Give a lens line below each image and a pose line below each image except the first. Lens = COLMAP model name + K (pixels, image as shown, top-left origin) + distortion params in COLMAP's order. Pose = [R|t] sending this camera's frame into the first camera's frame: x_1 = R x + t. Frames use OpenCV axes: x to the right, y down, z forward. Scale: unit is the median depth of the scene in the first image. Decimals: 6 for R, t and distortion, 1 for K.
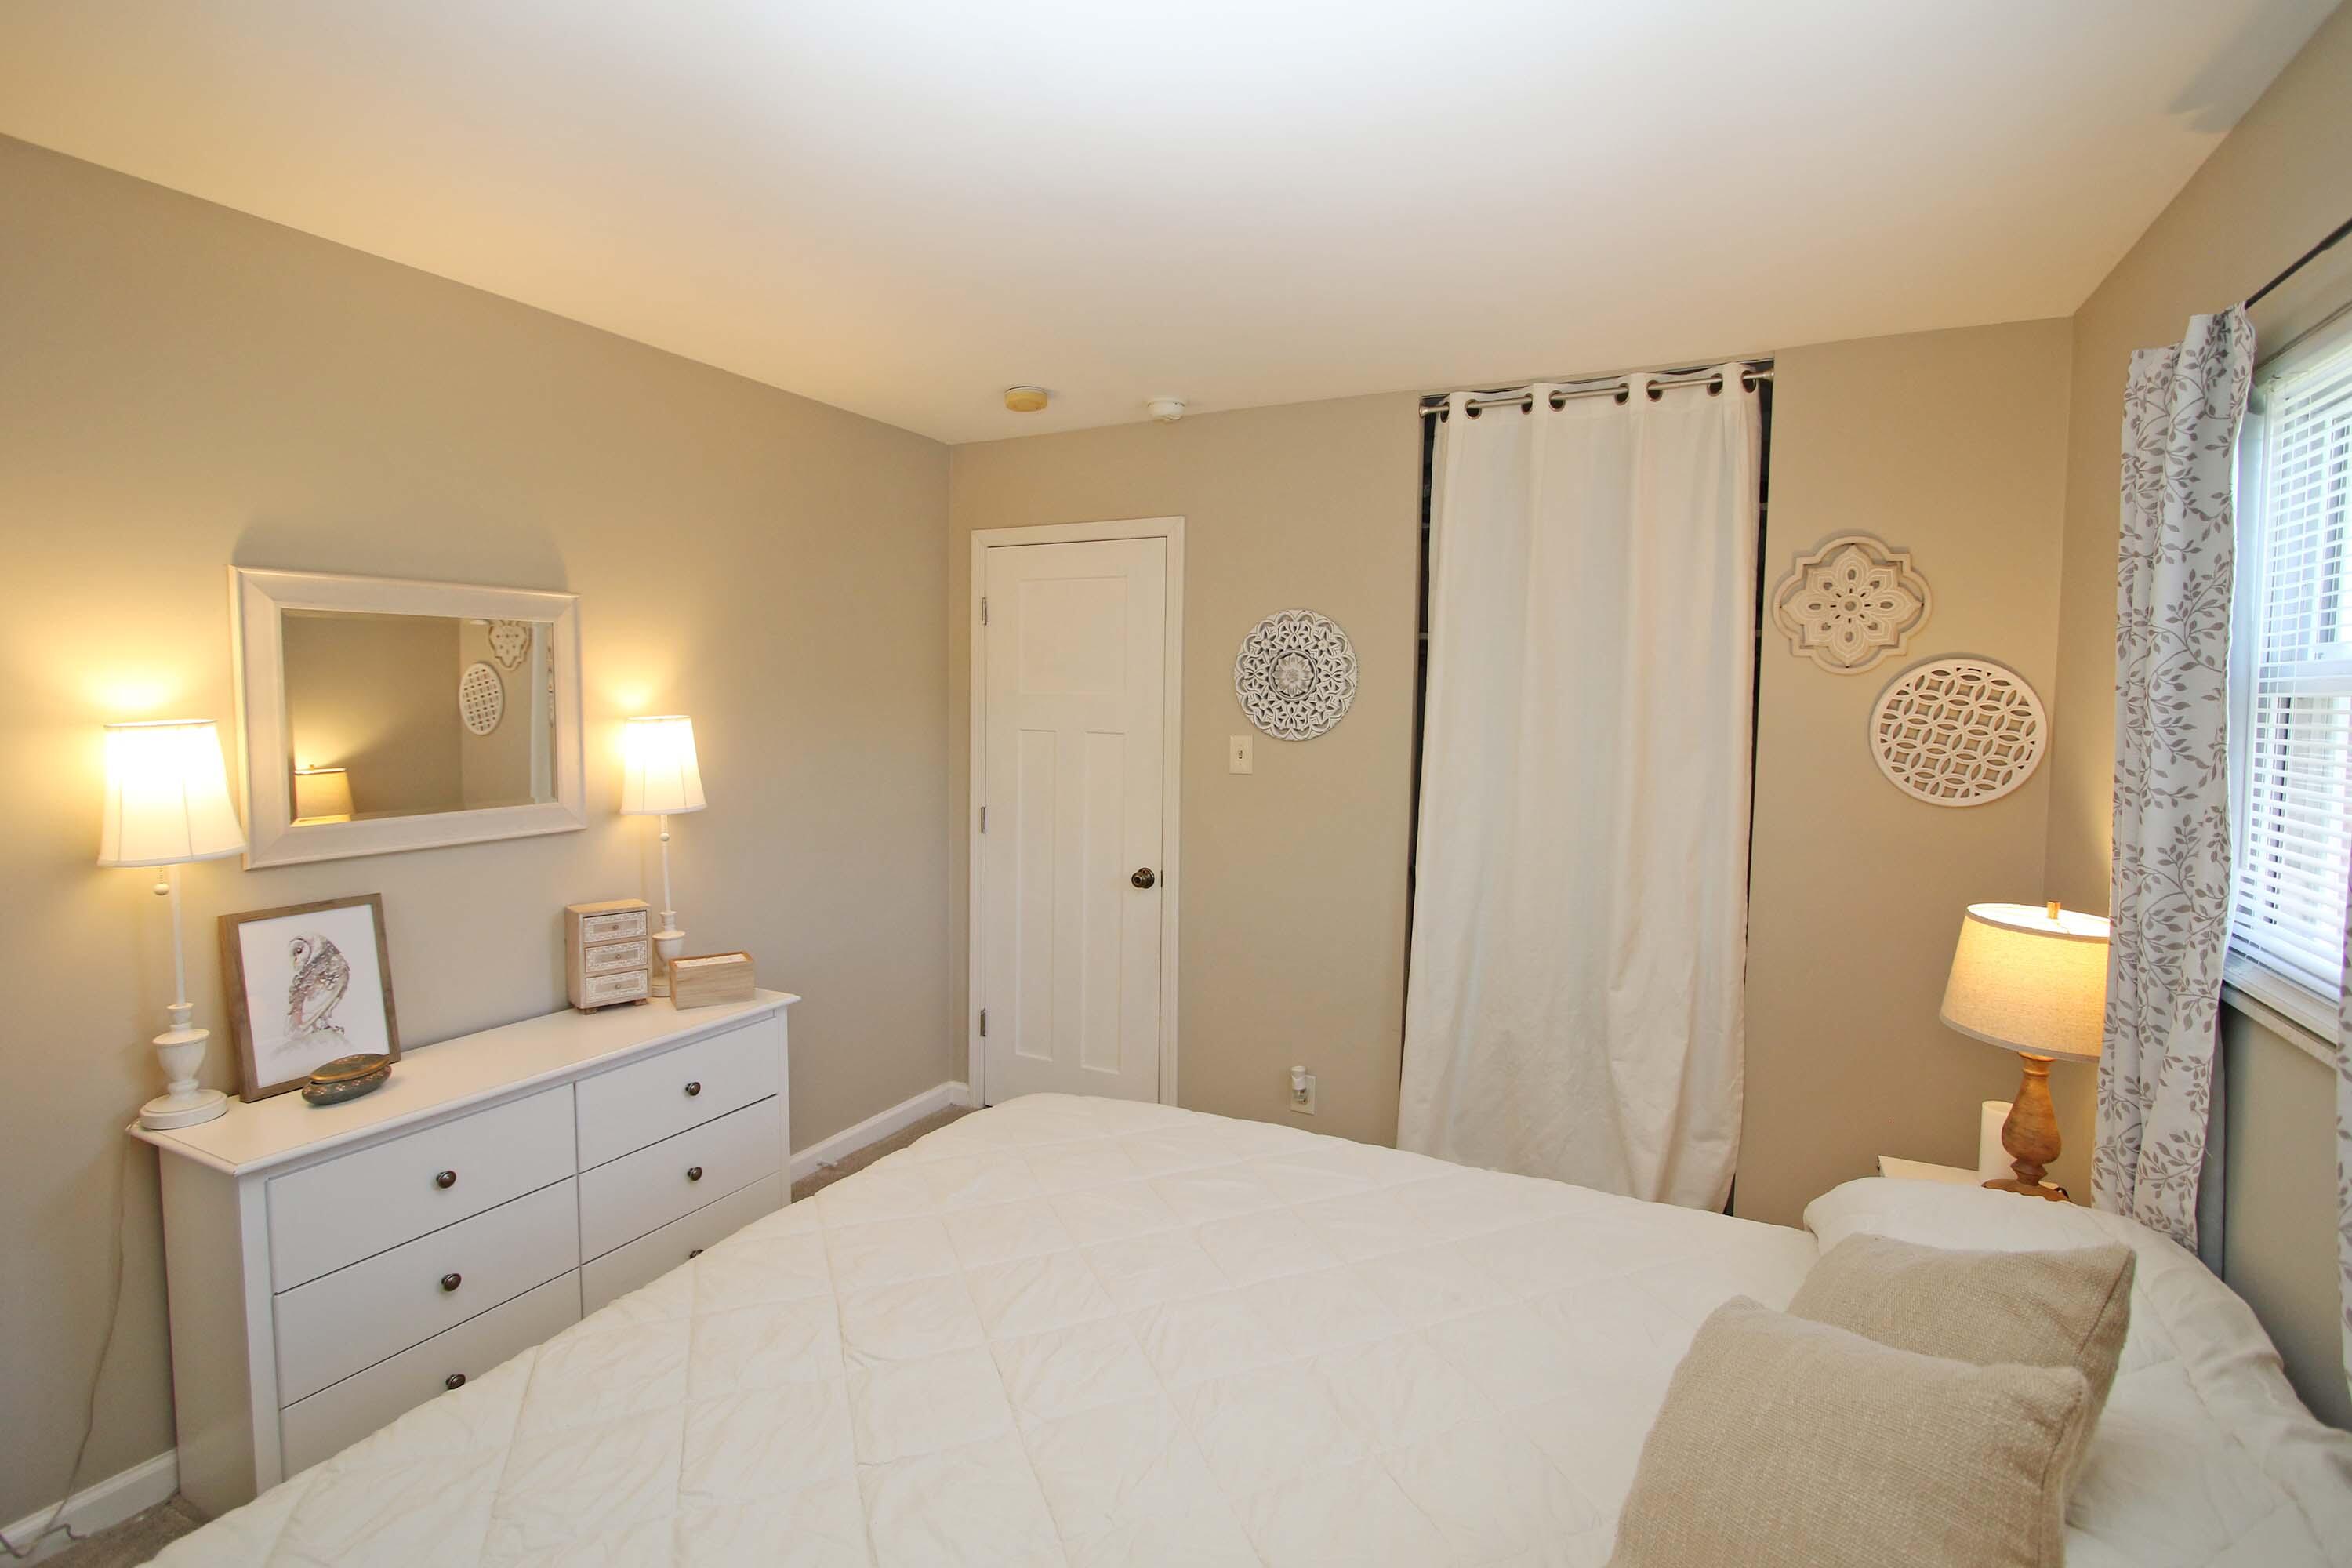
lens RADIAL K [[1133.1, 0, 1205.8], [0, 1133.1, 753.6], [0, 0, 1]] dist [-0.000265, 0.000478]
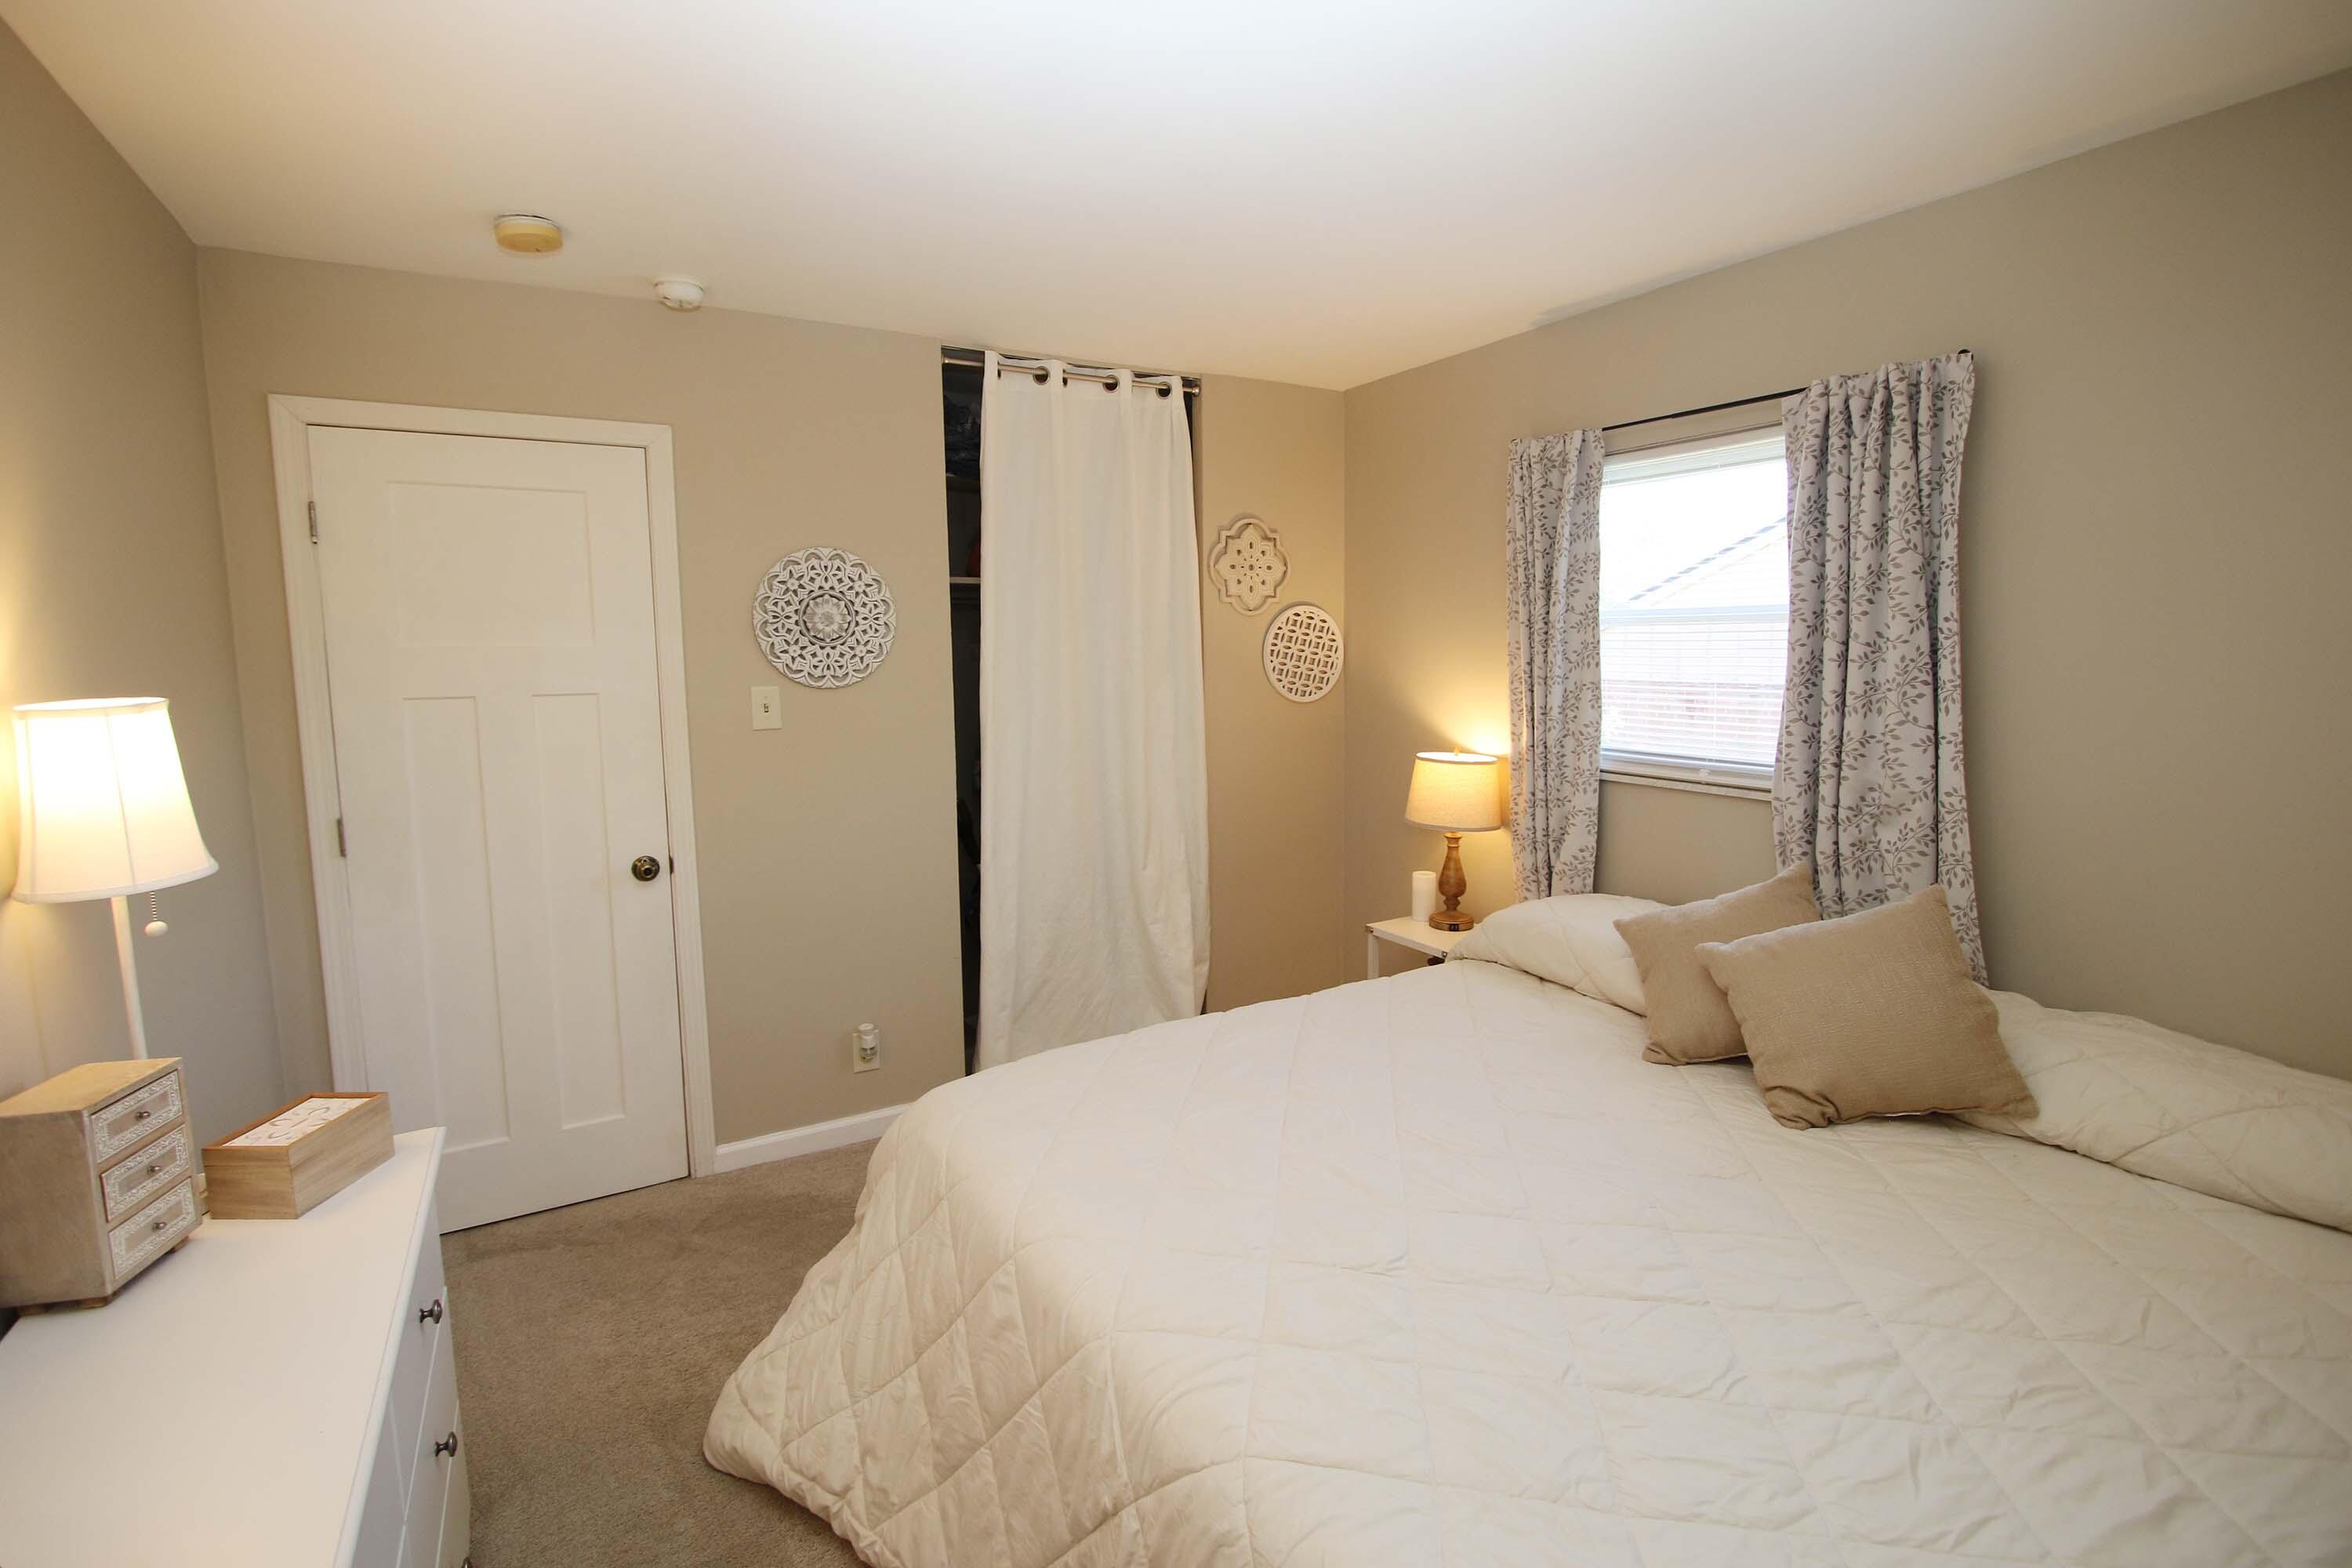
lens RADIAL K [[1101.6, 0, 1166.7], [0, 1101.6, 746.8], [0, 0, 1]] dist [-0.006361, -0.000047]
pose [[0.538307, -0.102104, 0.836540, -0.661448], [0.062035, 0.994741, 0.081494, -0.024808], [-0.840462, 0.008027, 0.541811, 0.334733]]
